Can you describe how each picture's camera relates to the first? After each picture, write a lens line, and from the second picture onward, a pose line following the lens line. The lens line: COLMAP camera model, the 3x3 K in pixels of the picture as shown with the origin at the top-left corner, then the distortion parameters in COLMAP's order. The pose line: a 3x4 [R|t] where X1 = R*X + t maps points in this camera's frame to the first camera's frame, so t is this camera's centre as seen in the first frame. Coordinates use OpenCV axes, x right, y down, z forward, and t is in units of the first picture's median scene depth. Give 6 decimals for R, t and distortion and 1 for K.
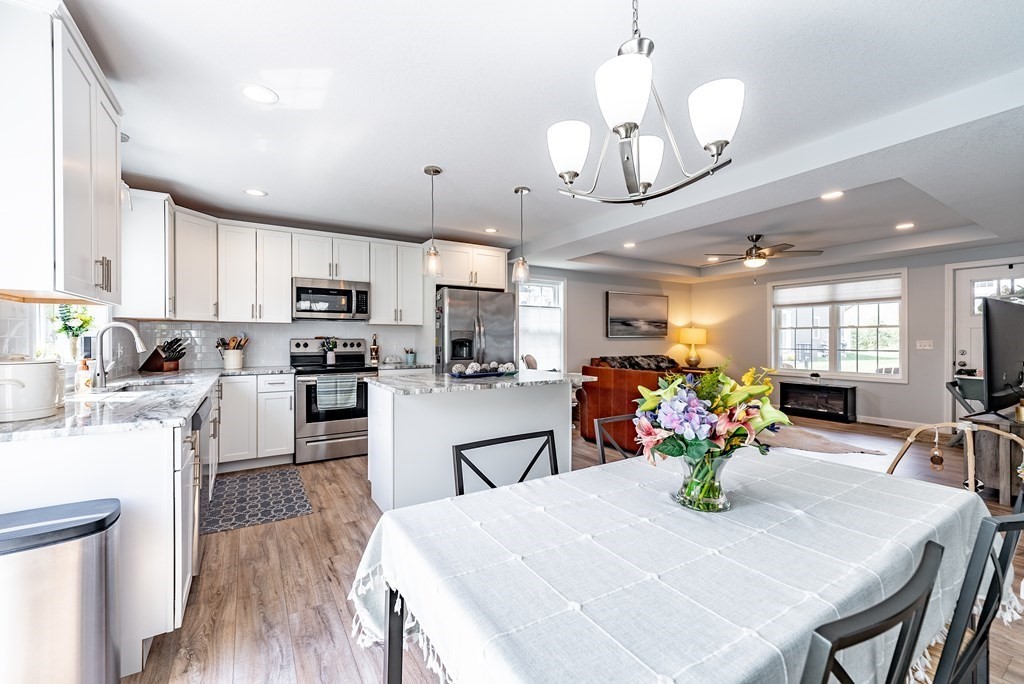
lens RADIAL K [[415.9, 0, 514.2], [0, 415.9, 341.9], [0, 0, 1]] dist [-0.001750, -0.000202]
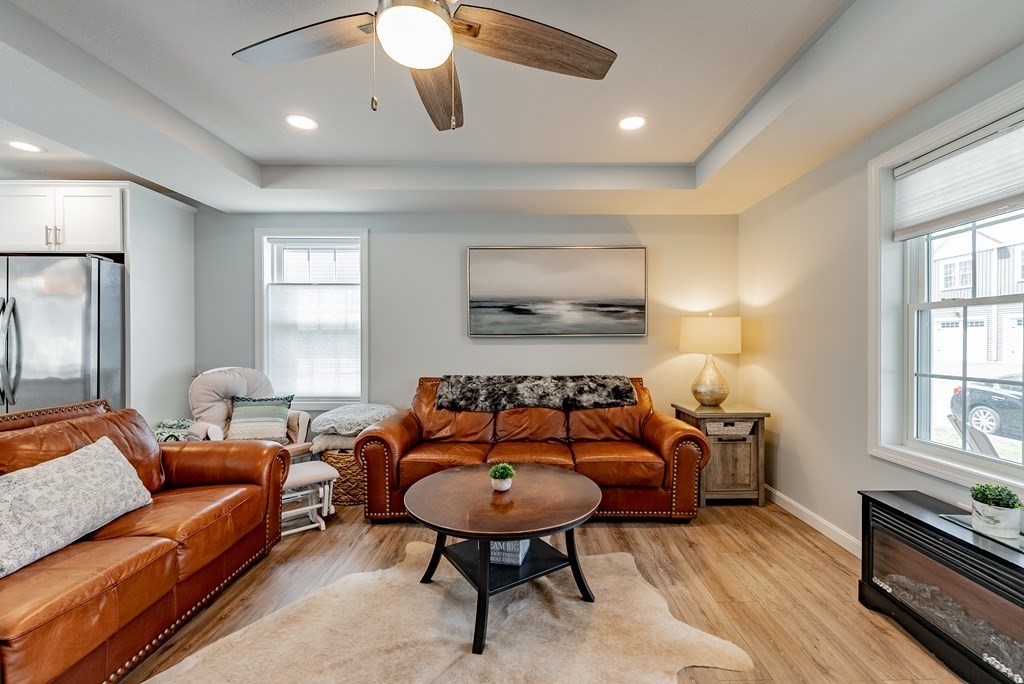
lens RADIAL K [[438.2, 0, 512.0], [0, 438.2, 342.0], [0, 0, 1]] dist [-0.000118, 0.000003]
pose [[0.844482, 0.003222, -0.535574, 0.834538], [-0.006287, 0.999973, -0.003898, -0.005506], [0.535547, 0.006659, 0.844479, 0.862096]]
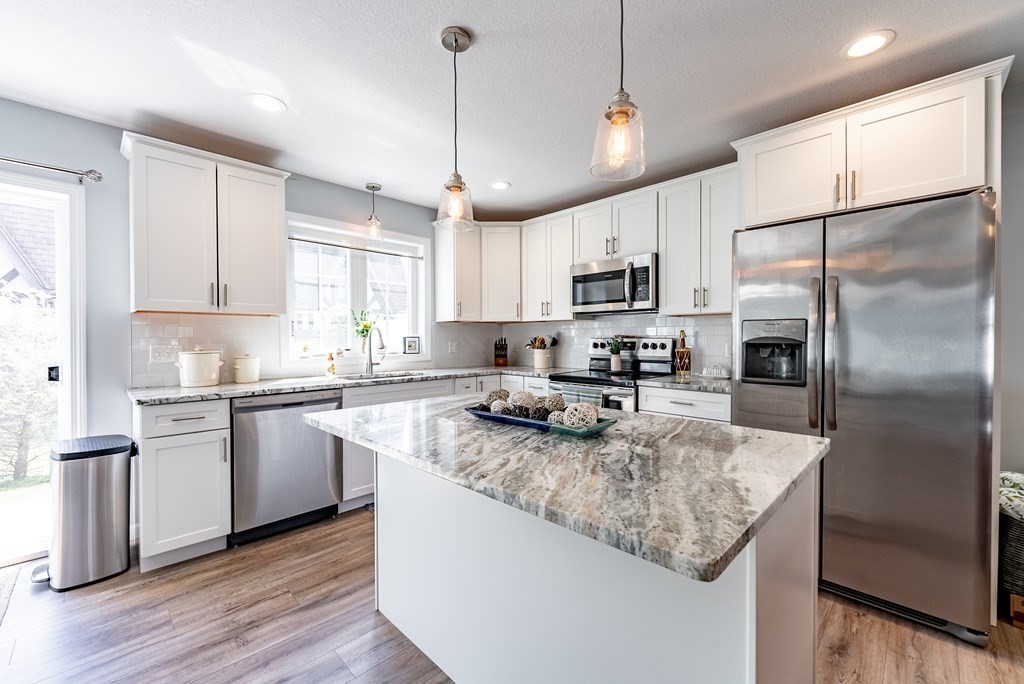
lens RADIAL K [[415.9, 0, 514.2], [0, 415.9, 341.9], [0, 0, 1]] dist [-0.001750, -0.000202]
pose [[0.215658, 0.008474, -0.976432, 0.243403], [-0.005838, 0.999956, 0.007389, -0.004306], [0.976451, 0.004107, 0.215698, 0.623992]]
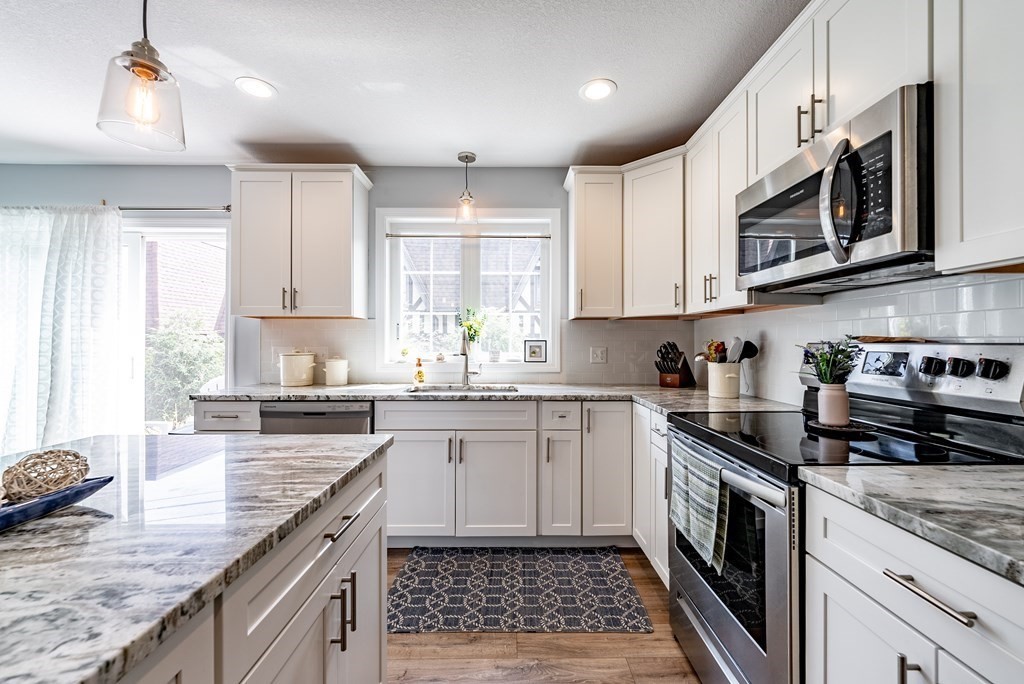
lens RADIAL K [[415.9, 0, 514.2], [0, 415.9, 341.9], [0, 0, 1]] dist [-0.001750, -0.000202]
pose [[-0.530426, -0.002600, -0.847727, -0.052998], [-0.010267, 0.999942, 0.003357, -0.006329], [0.847669, 0.010484, -0.530422, 0.915424]]
